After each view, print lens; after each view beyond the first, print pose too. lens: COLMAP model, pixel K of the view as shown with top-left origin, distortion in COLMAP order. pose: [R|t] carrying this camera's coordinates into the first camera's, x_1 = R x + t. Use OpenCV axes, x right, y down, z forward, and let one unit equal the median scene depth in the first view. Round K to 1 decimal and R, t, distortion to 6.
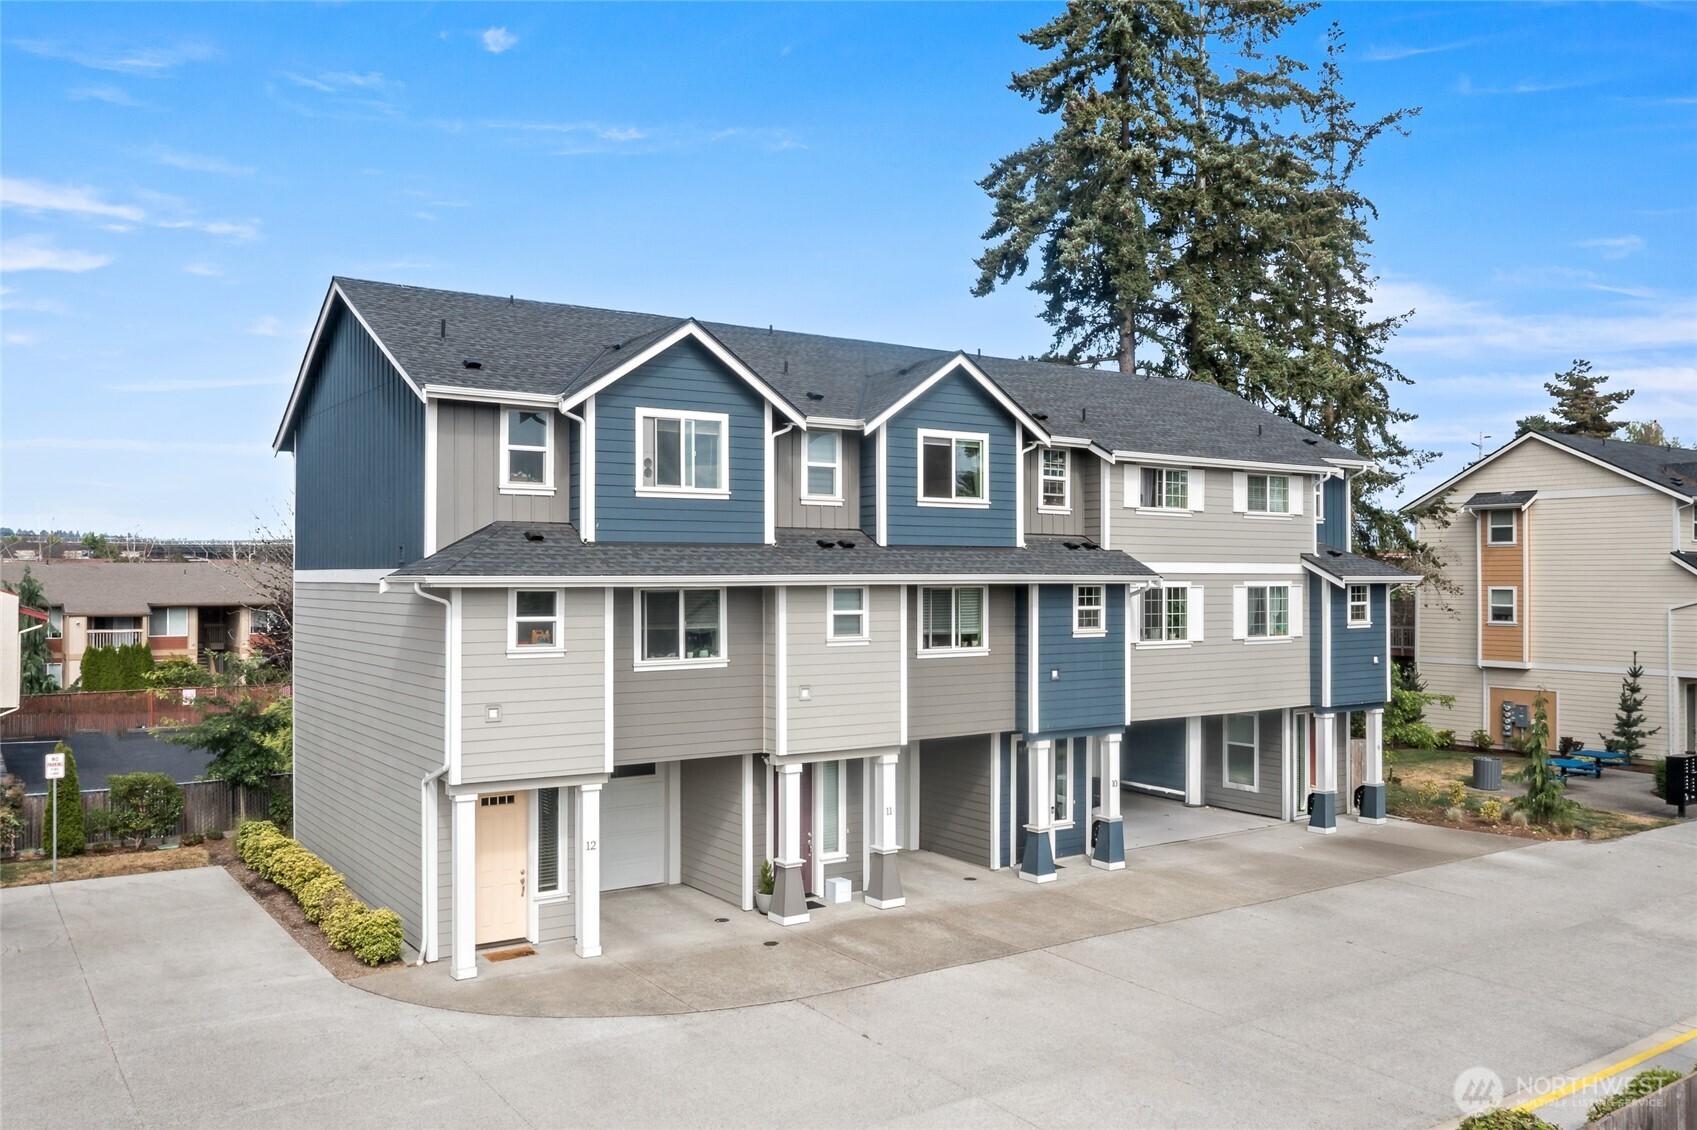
lens RADIAL K [[1337.5, 0, 848.5], [0, 1337.5, 565.0], [0, 0, 1]] dist [-0.014898, -0.001612]
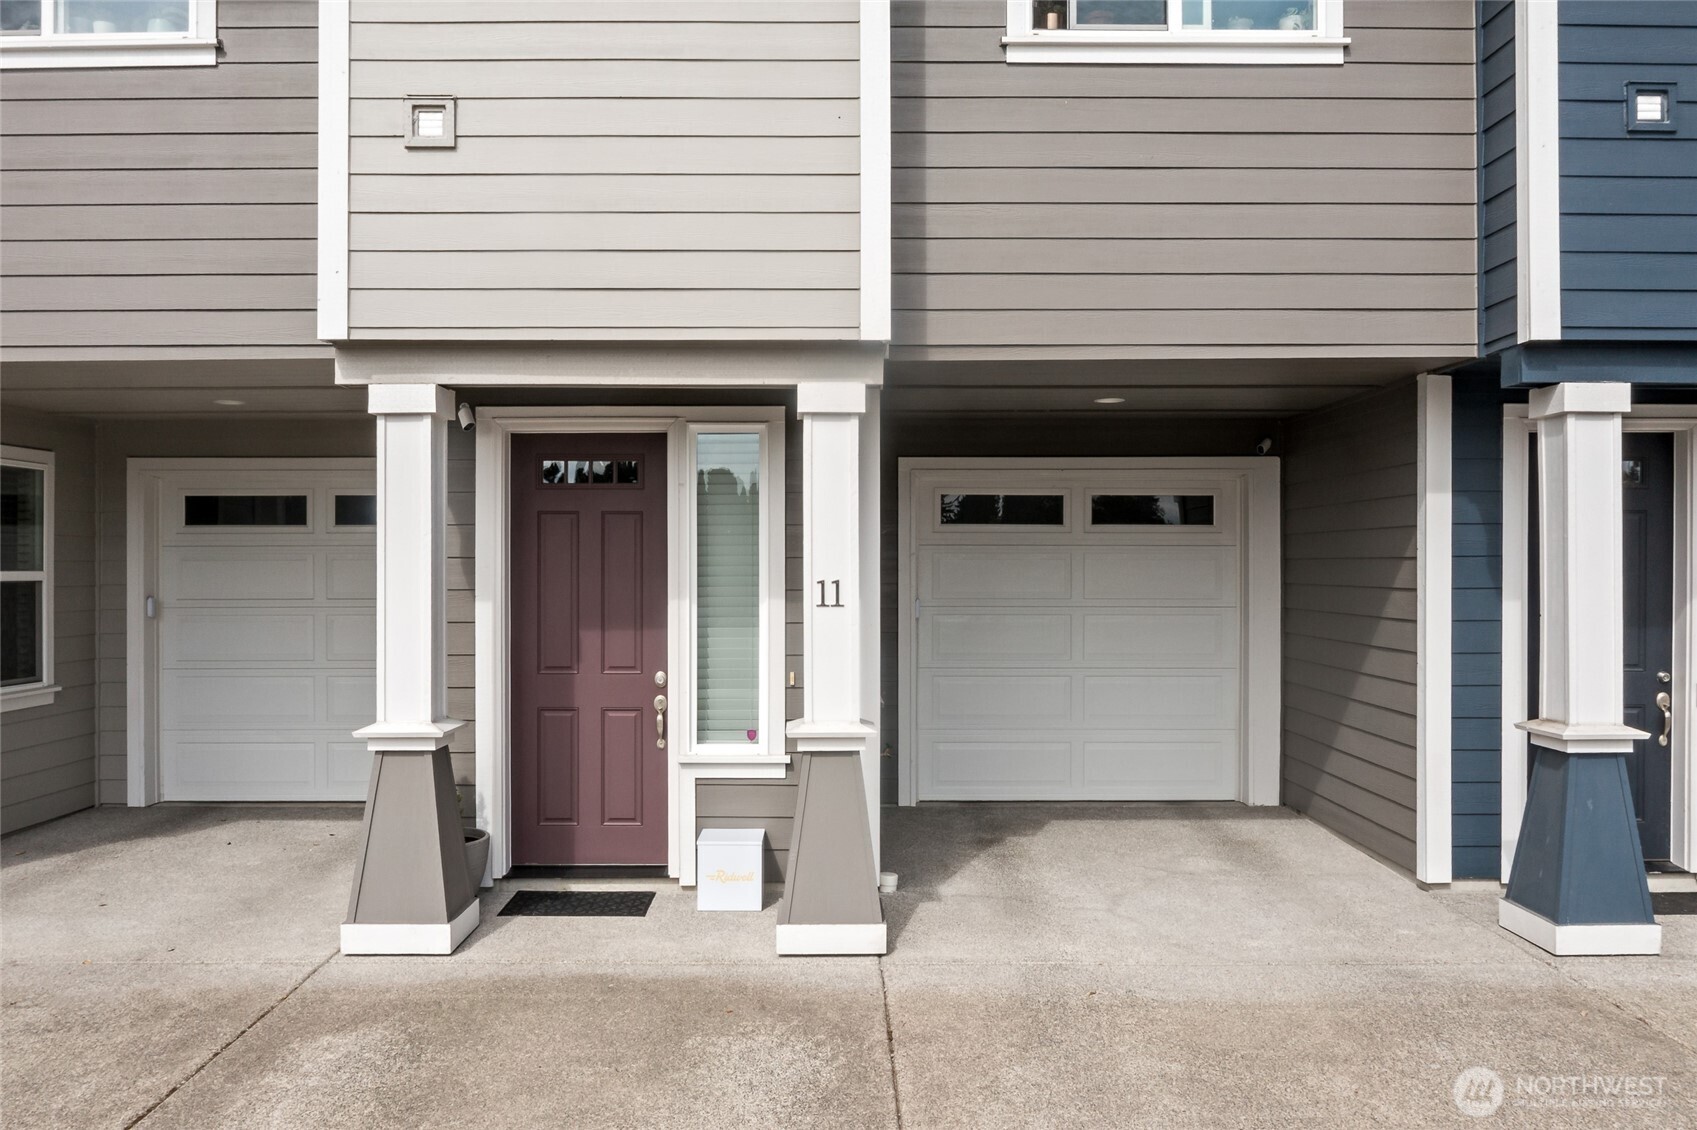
lens RADIAL K [[1337.5, 0, 848.5], [0, 1337.5, 565.0], [0, 0, 1]] dist [-0.014898, -0.001612]
pose [[0.830592, -0.003037, -0.556873, 0.179363], [0.004963, 0.999986, 0.001950, 0.175220], [0.556859, -0.004383, 0.830595, 0.767883]]
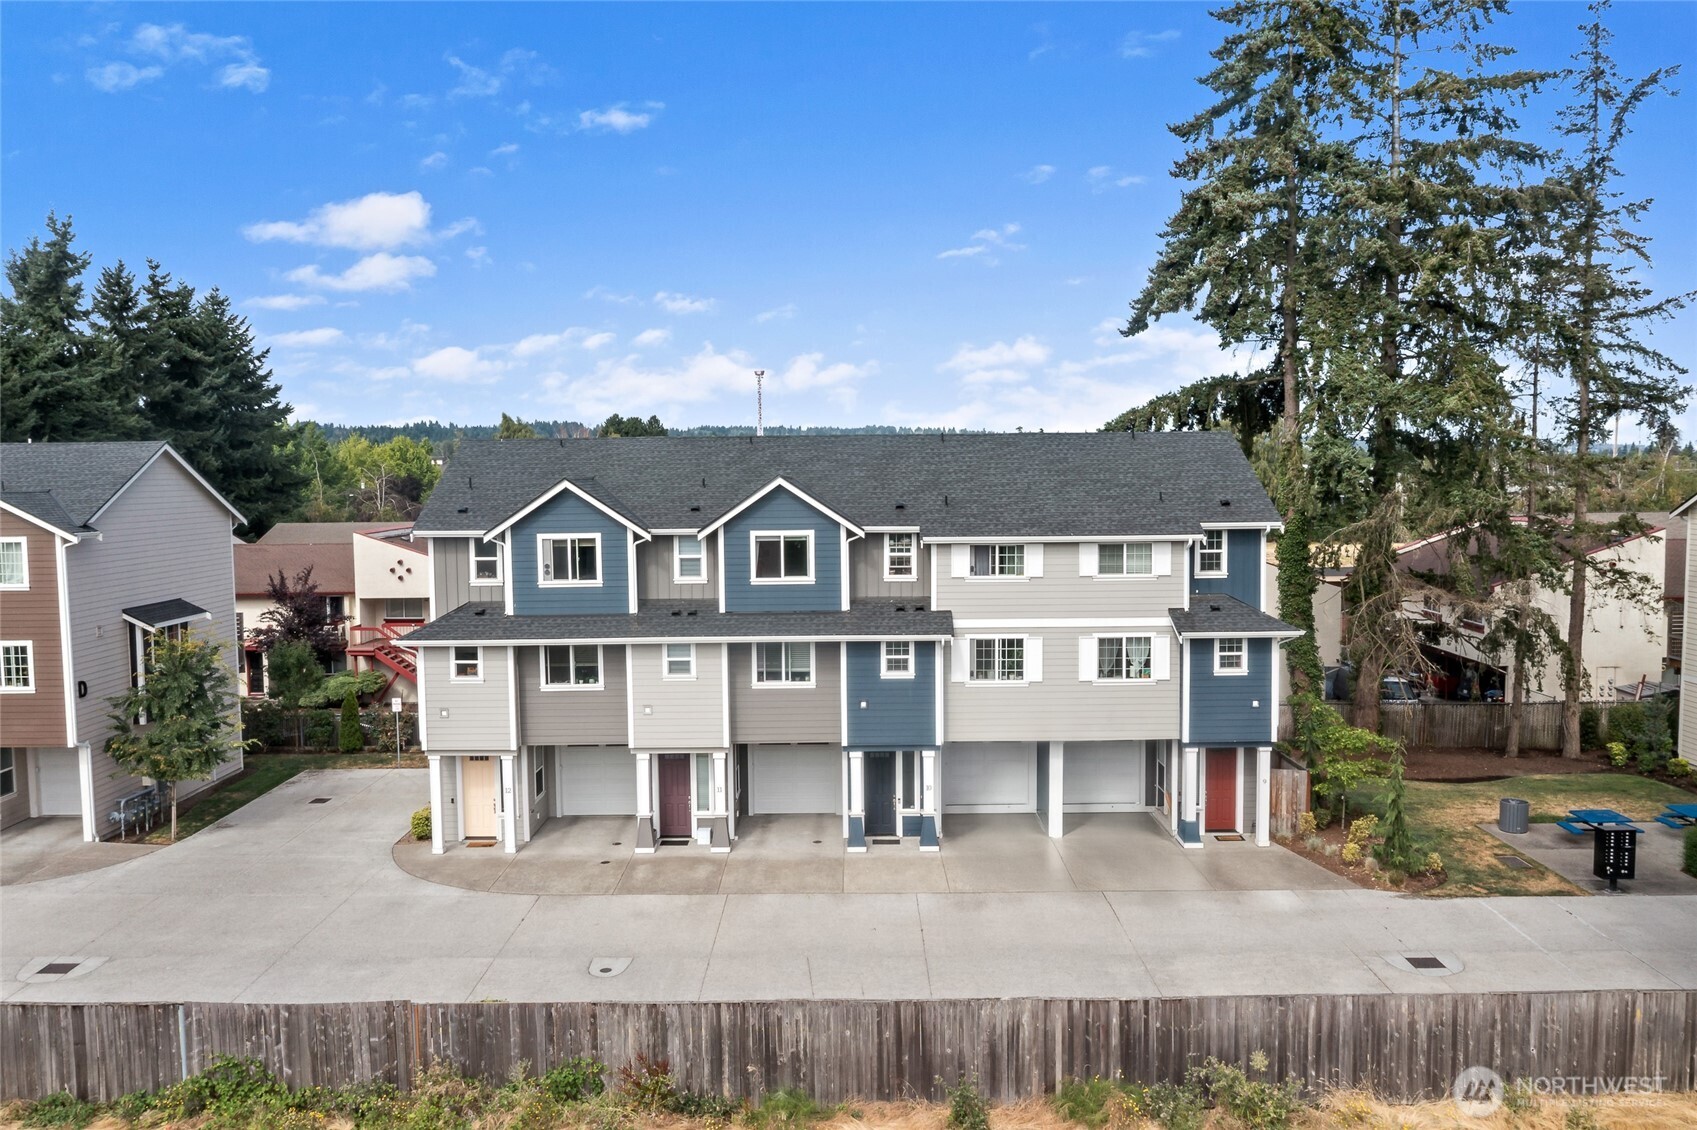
lens RADIAL K [[1337.5, 0, 848.5], [0, 1337.5, 565.0], [0, 0, 1]] dist [-0.014898, -0.001612]
pose [[0.822958, 0.033032, -0.567140, 0.978546], [0.015871, 0.996582, 0.081074, -0.184411], [0.567880, -0.075721, 0.819621, -0.128888]]
